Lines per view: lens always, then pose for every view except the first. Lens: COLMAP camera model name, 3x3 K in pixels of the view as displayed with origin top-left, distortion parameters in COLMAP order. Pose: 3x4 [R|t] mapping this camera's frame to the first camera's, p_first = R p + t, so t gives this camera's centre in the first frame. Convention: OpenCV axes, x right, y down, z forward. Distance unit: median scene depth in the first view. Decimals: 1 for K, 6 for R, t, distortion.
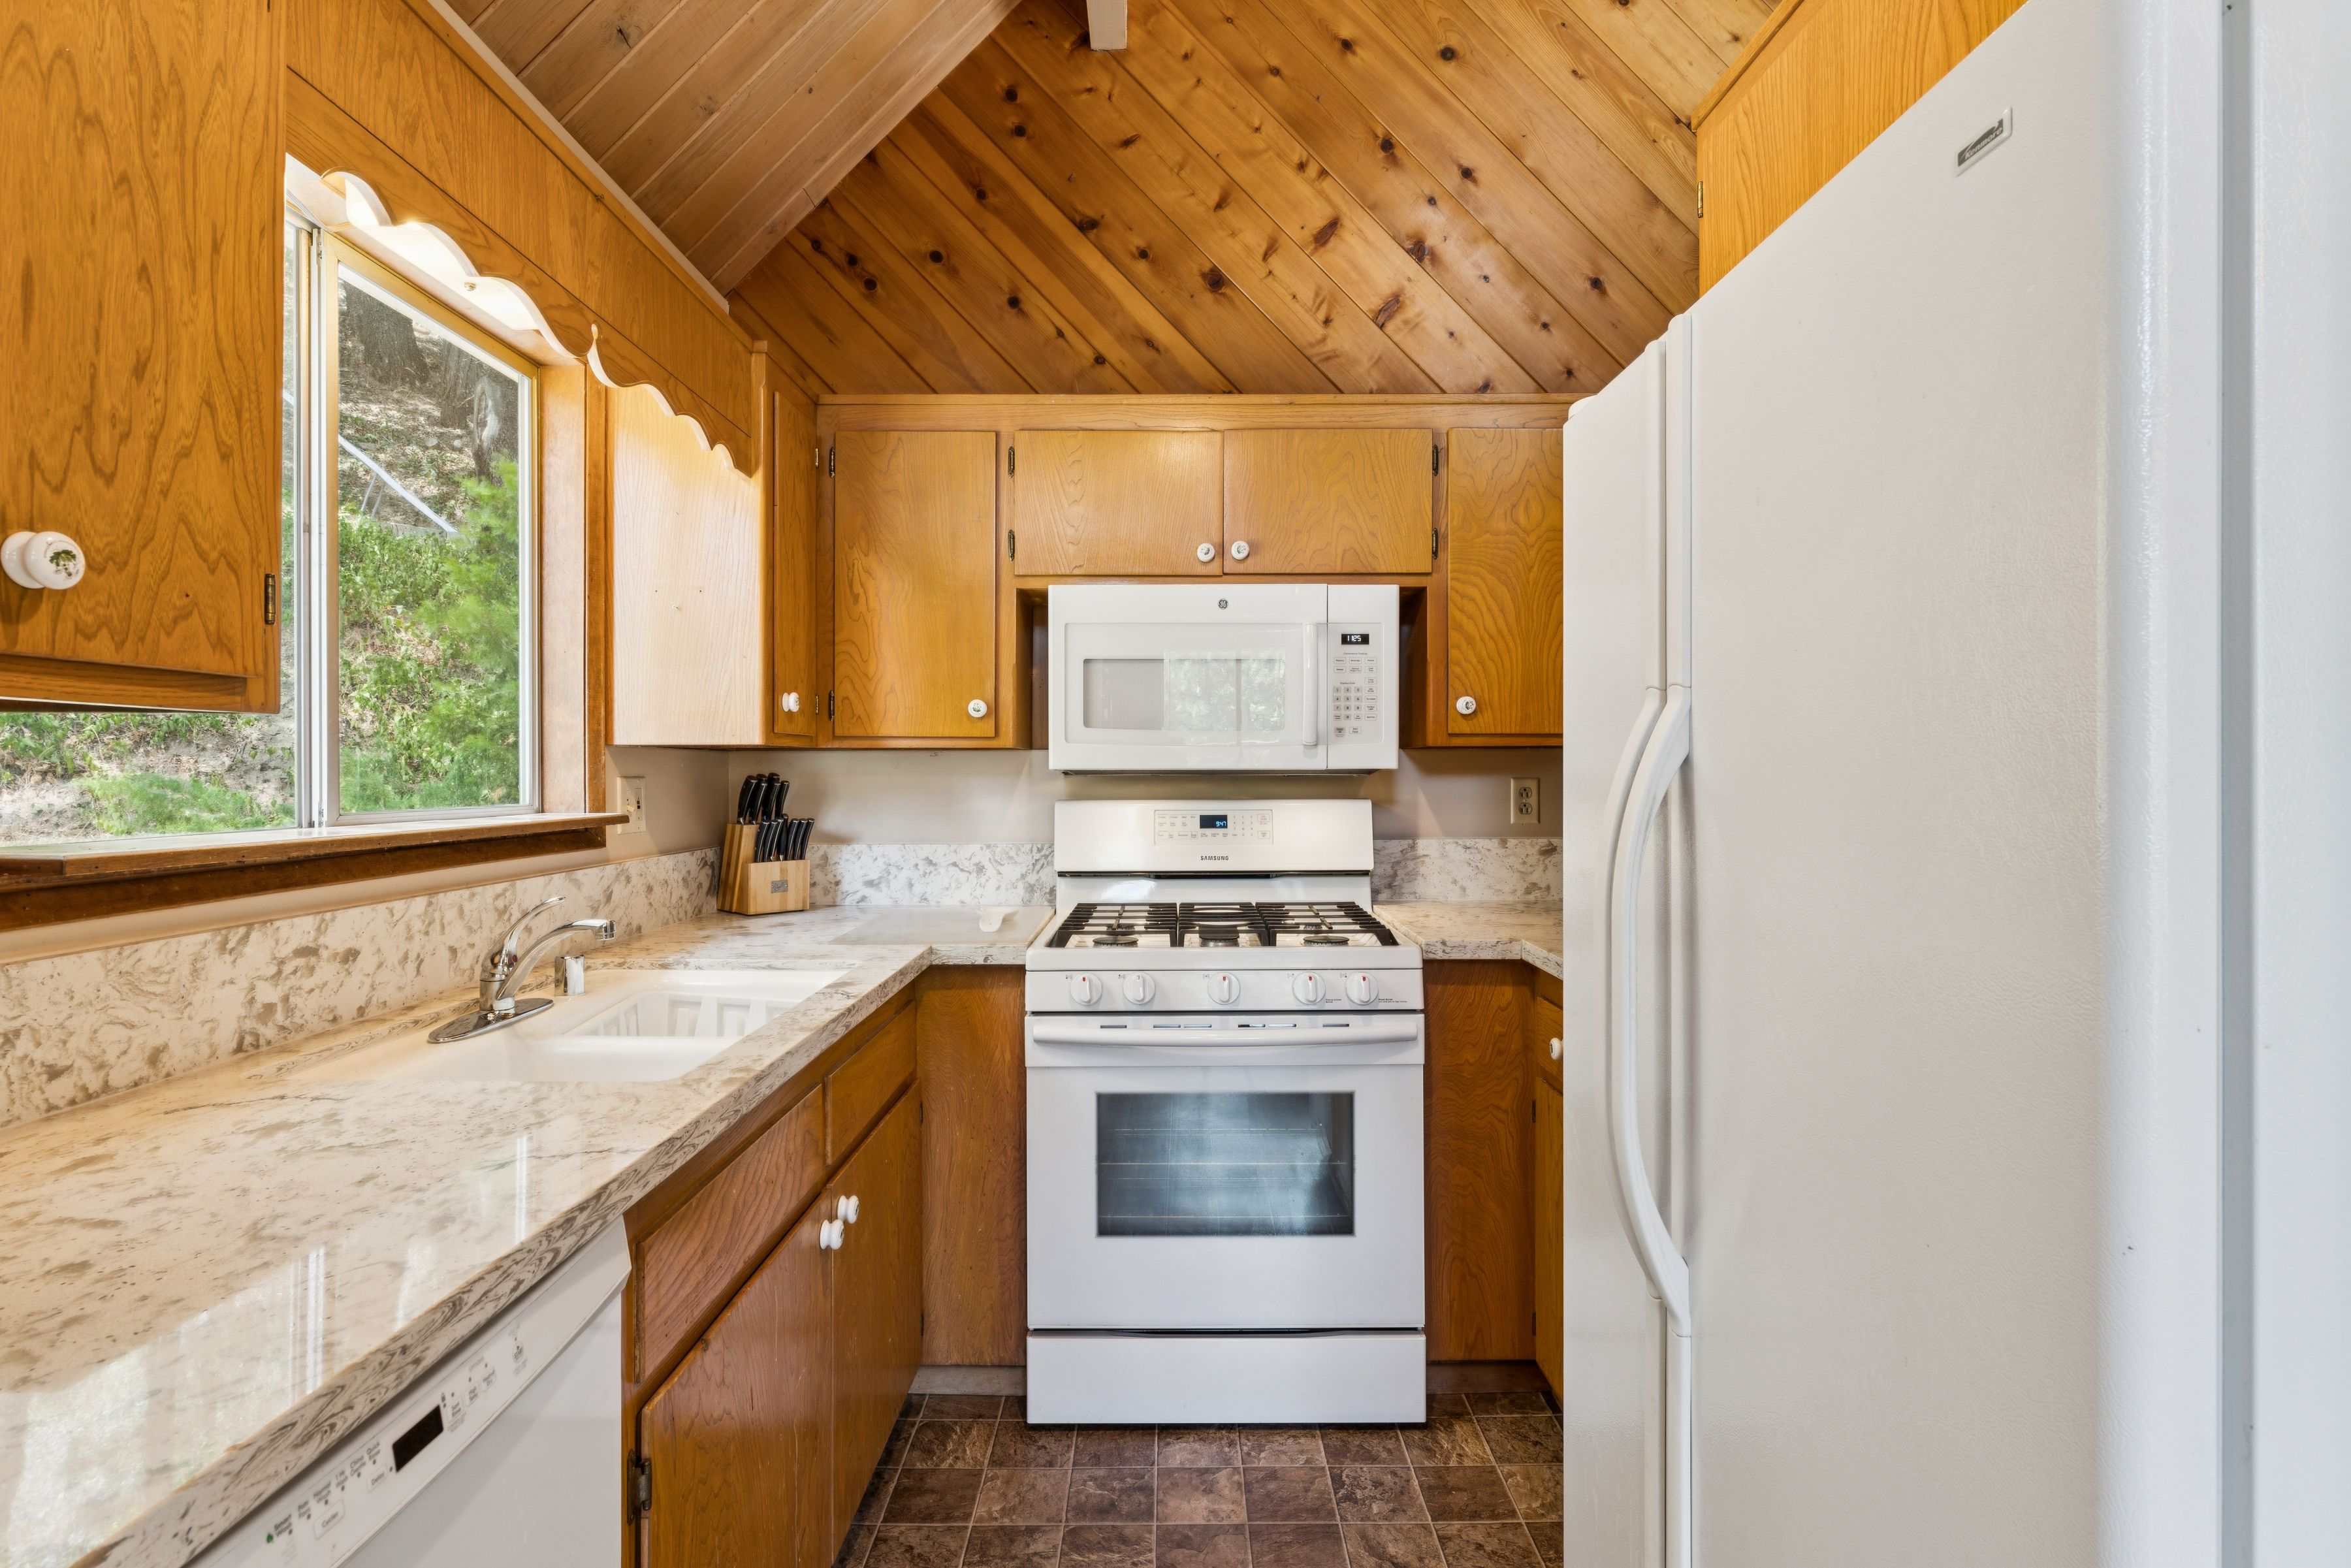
lens RADIAL K [[1174.0, 0, 1193.3], [0, 1174.0, 769.5], [0, 0, 1]] dist [-0.004871, 0.000818]
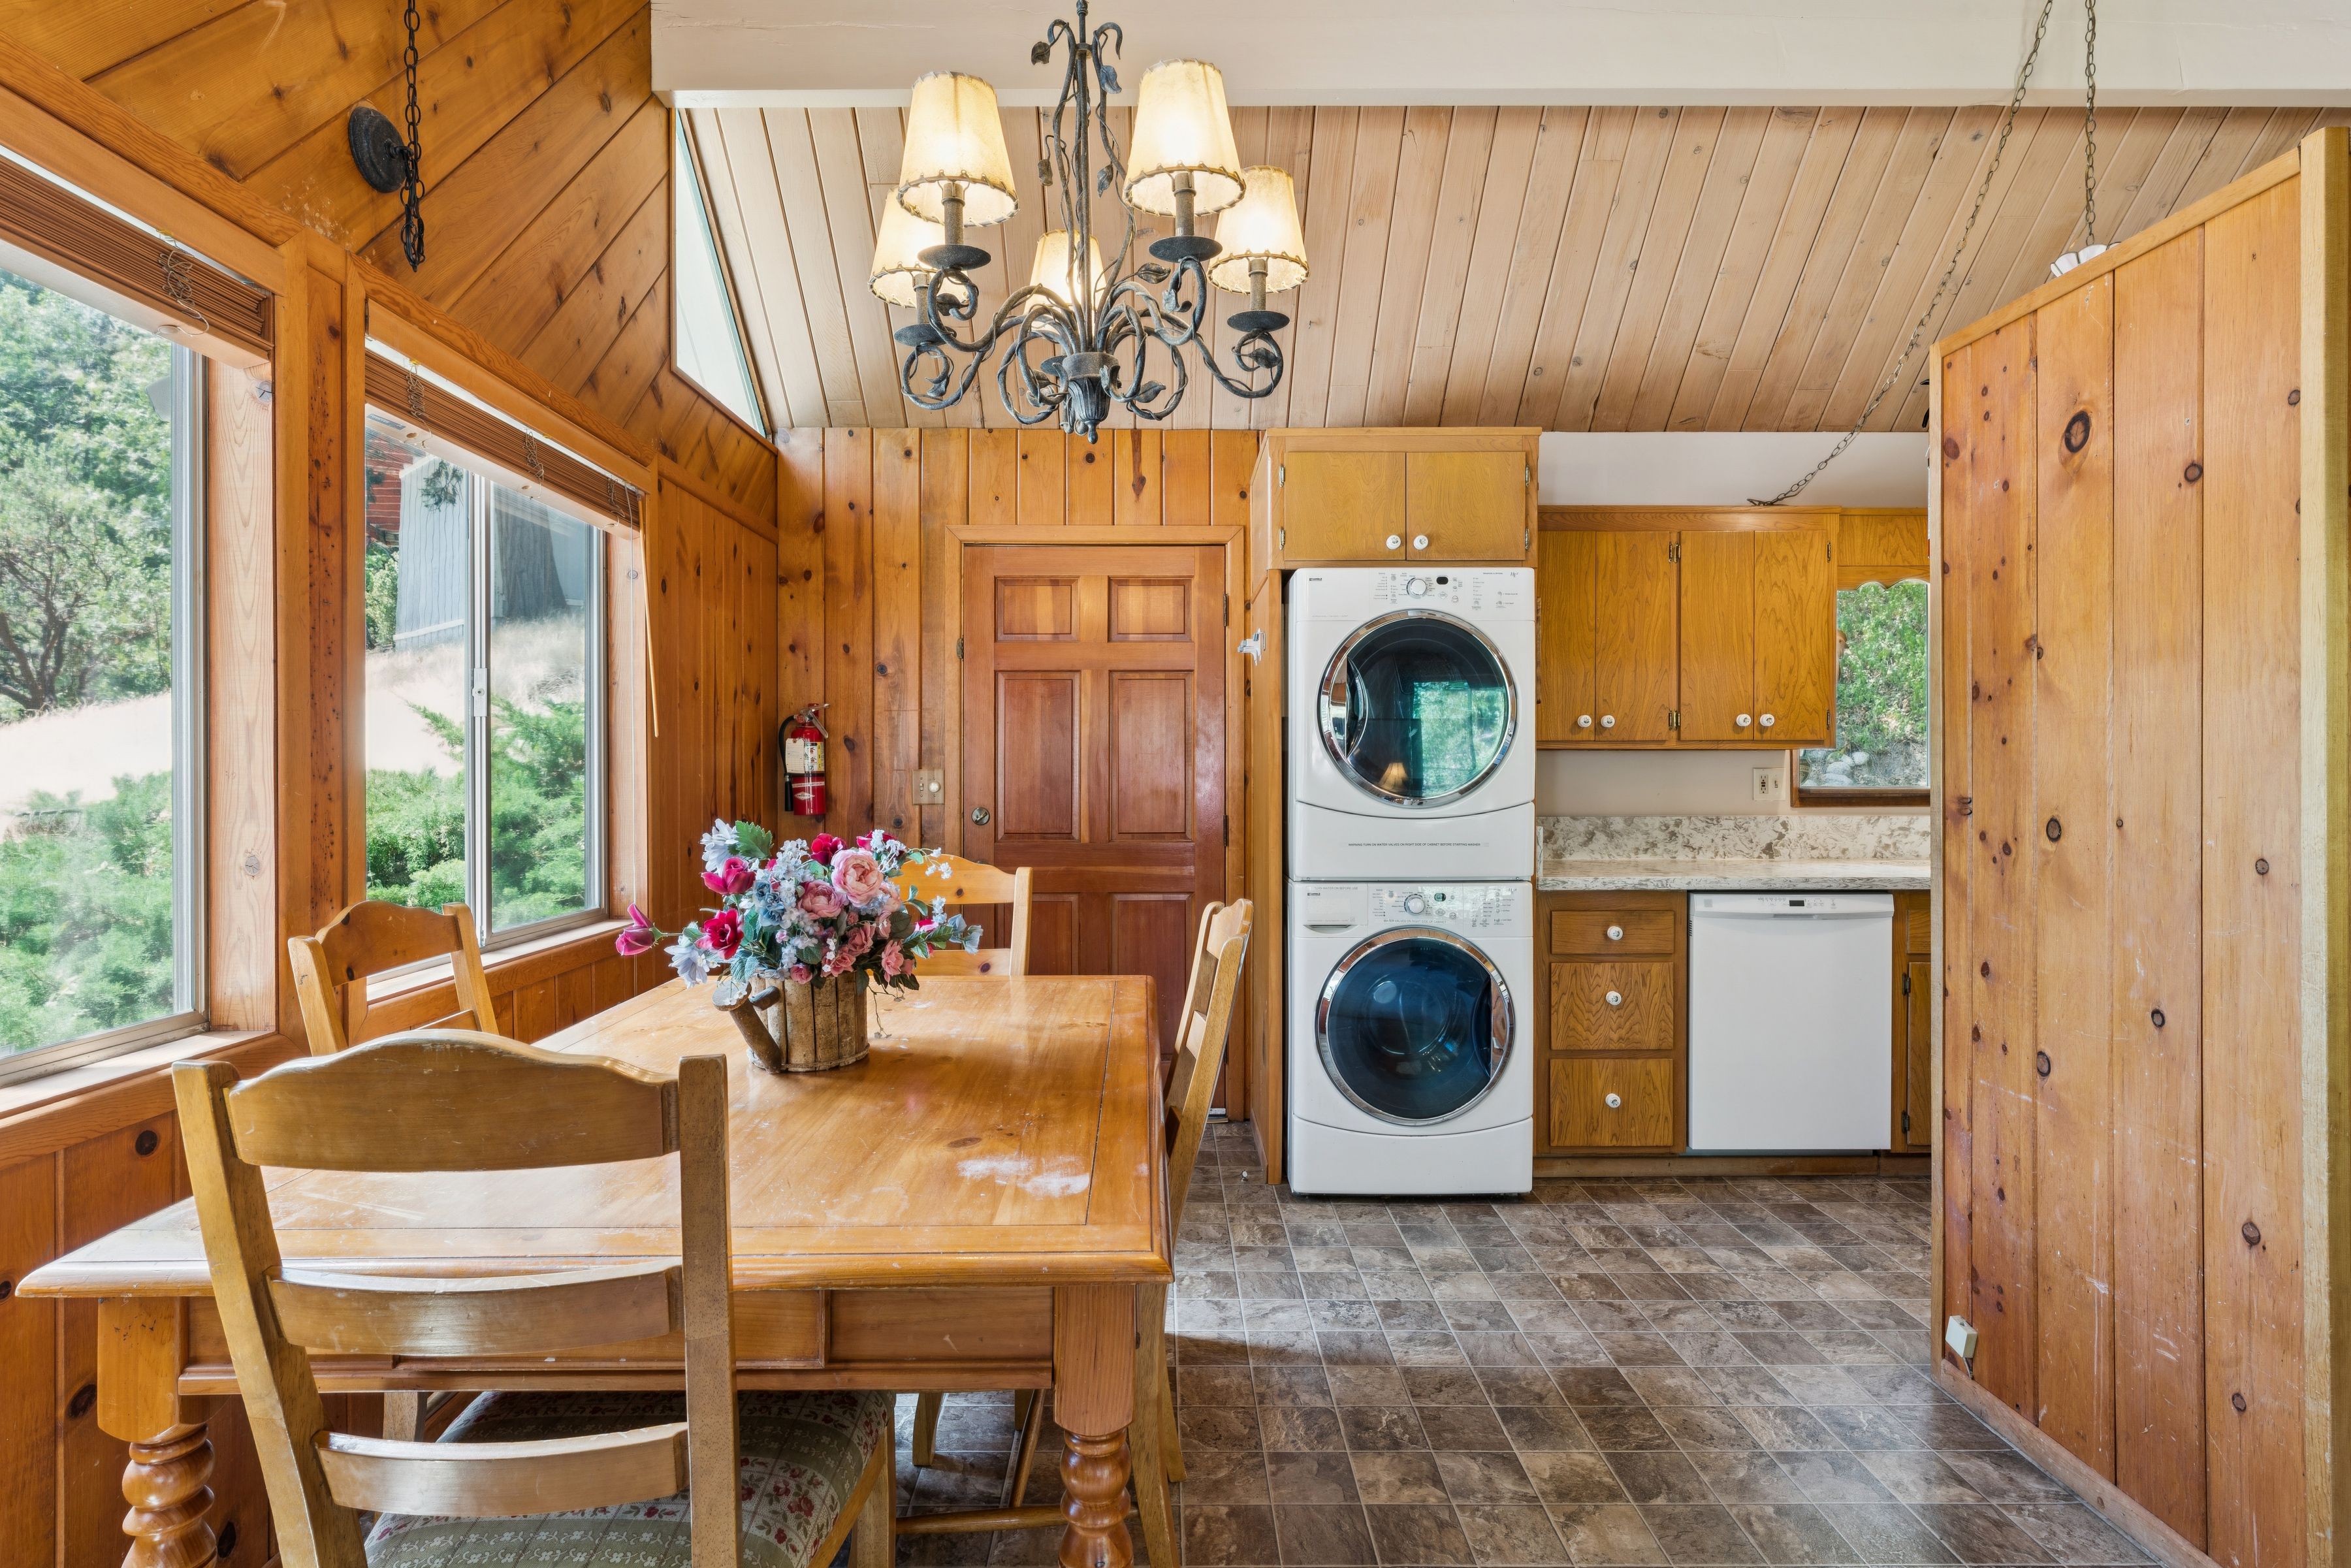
lens RADIAL K [[1174.0, 0, 1158.5], [0, 1174.0, 778.9], [0, 0, 1]] dist [-0.004871, 0.000818]
pose [[0.001667, 0.009212, -0.999956, 1.065399], [0.002087, 0.999955, 0.009215, 0.002812], [0.999996, -0.002102, 0.001648, -0.416205]]
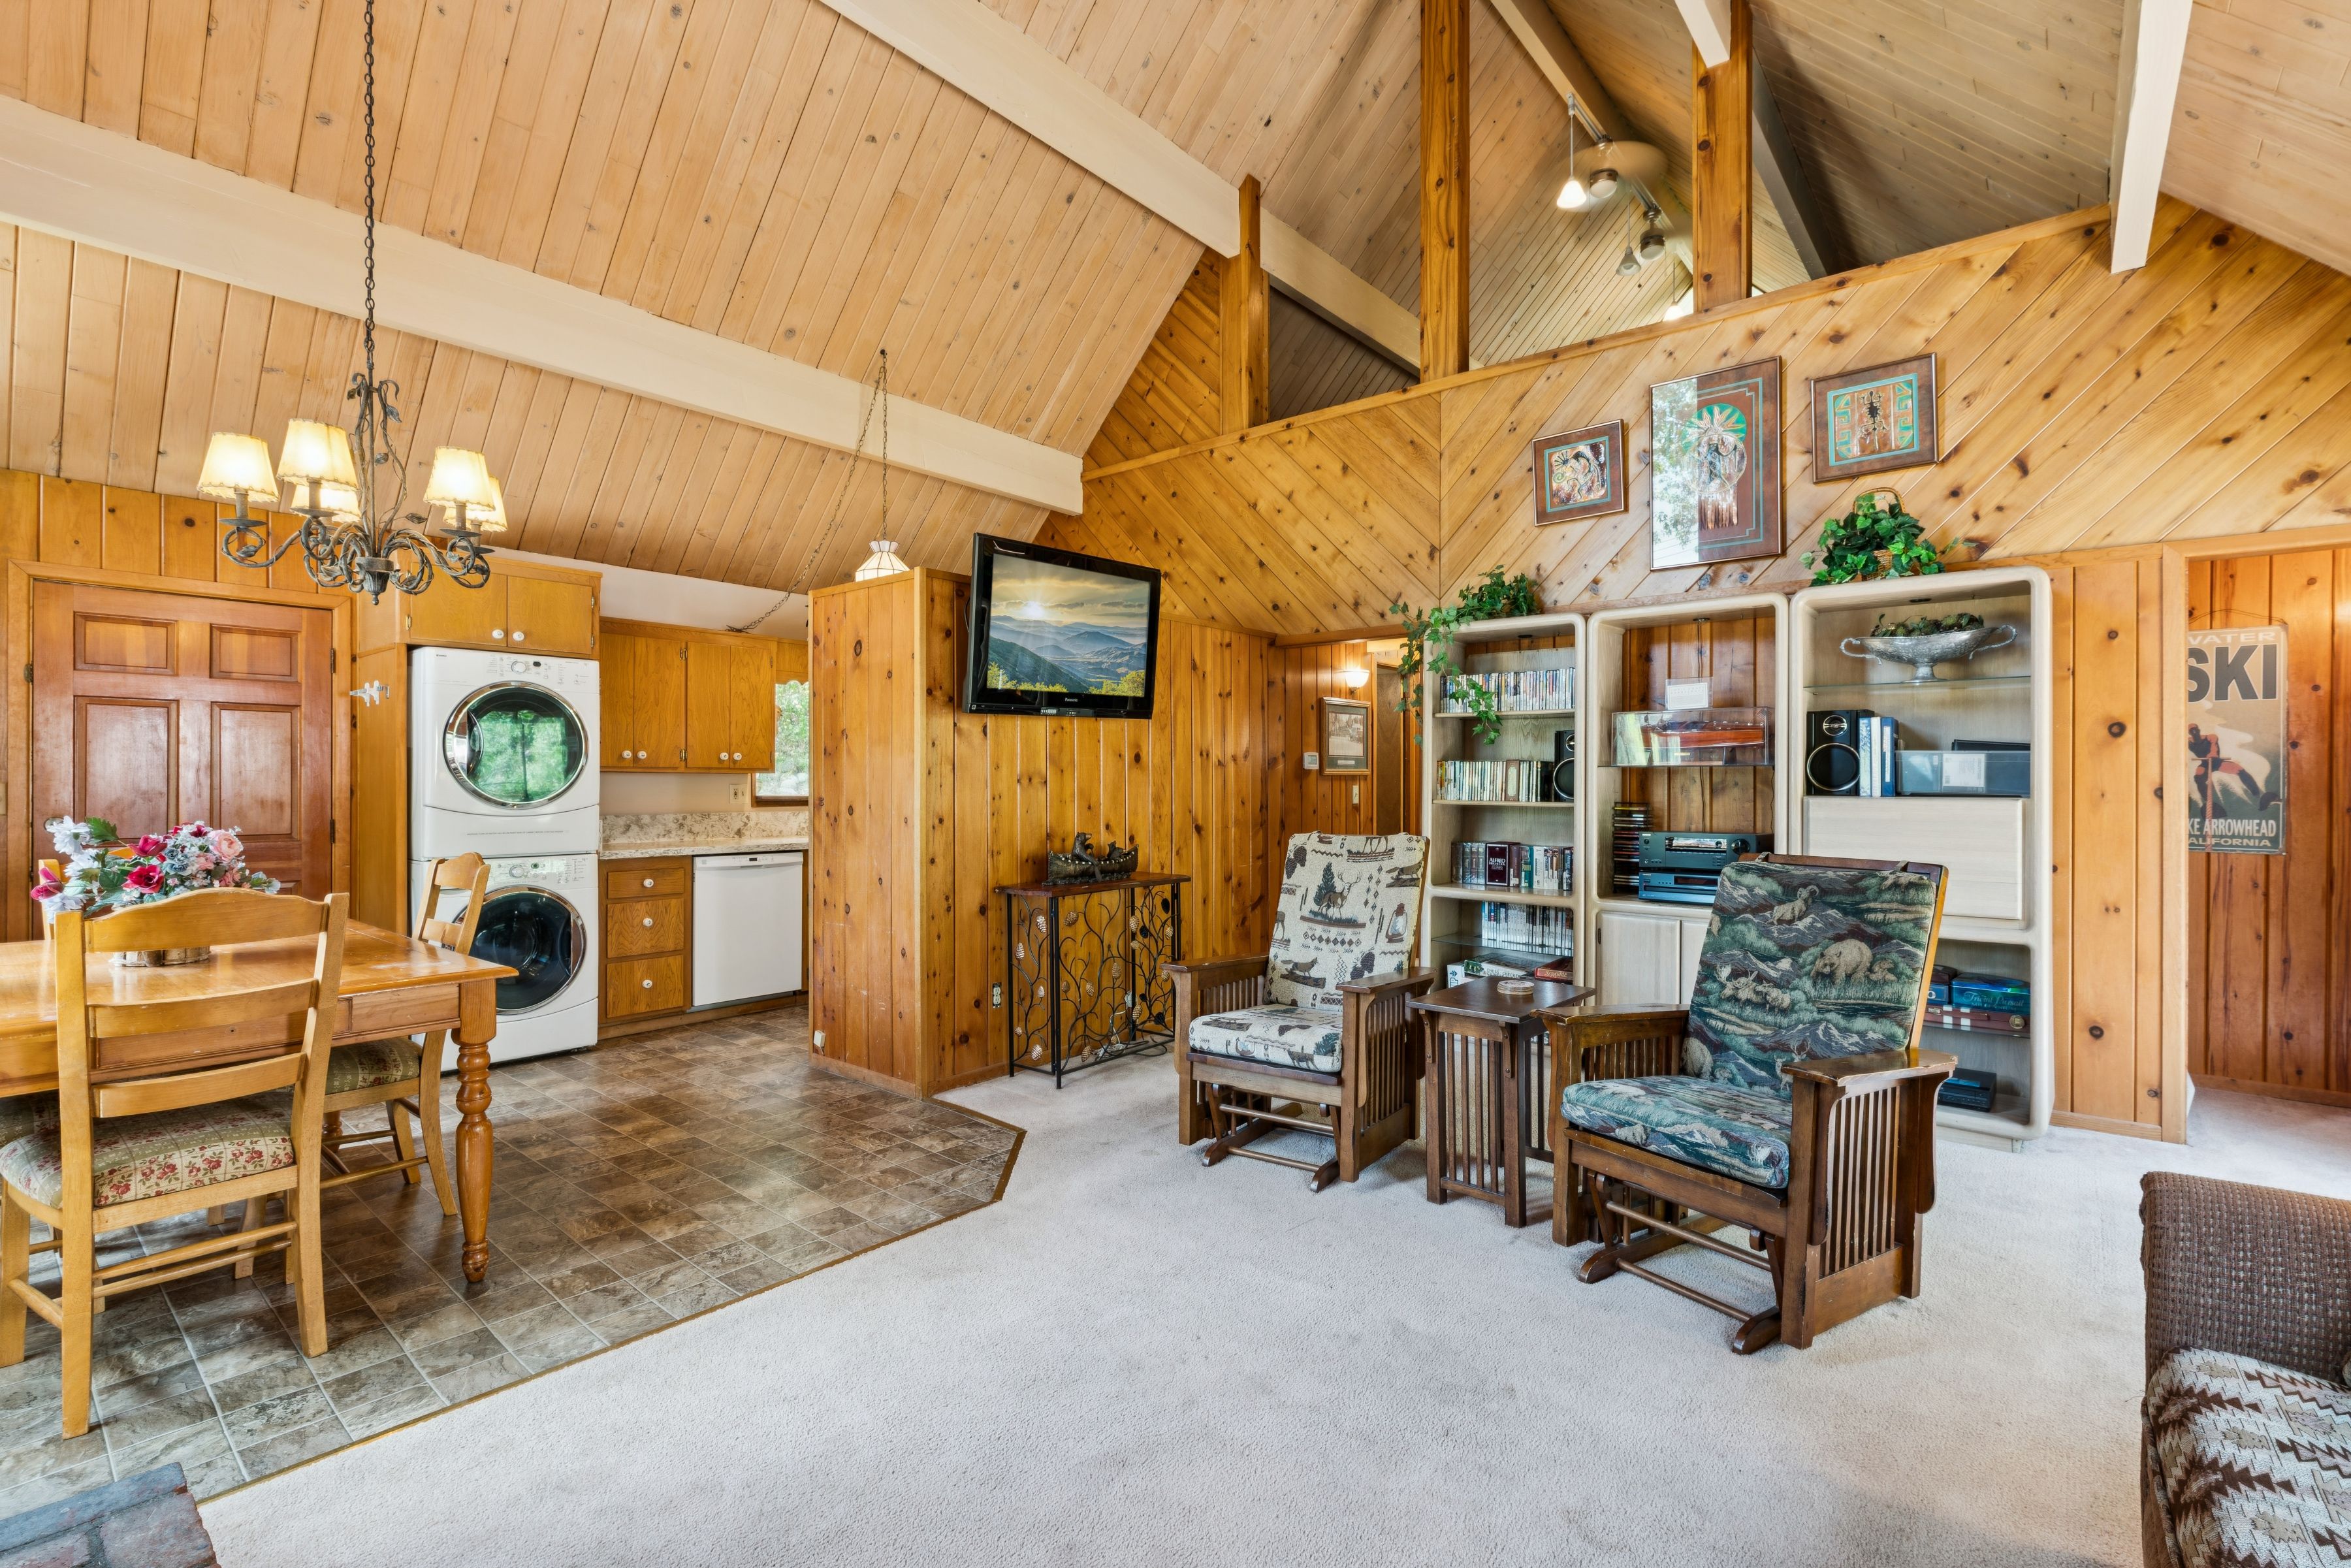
lens RADIAL K [[1053.3, 0, 1180.8], [0, 1053.3, 783.1], [0, 0, 1]] dist [-0.003370, 0.000090]
pose [[0.765905, 0.000370, -0.642954, 1.735299], [-0.001075, 0.999999, -0.000706, 0.003038], [0.642953, 0.001232, 0.765905, -0.748364]]
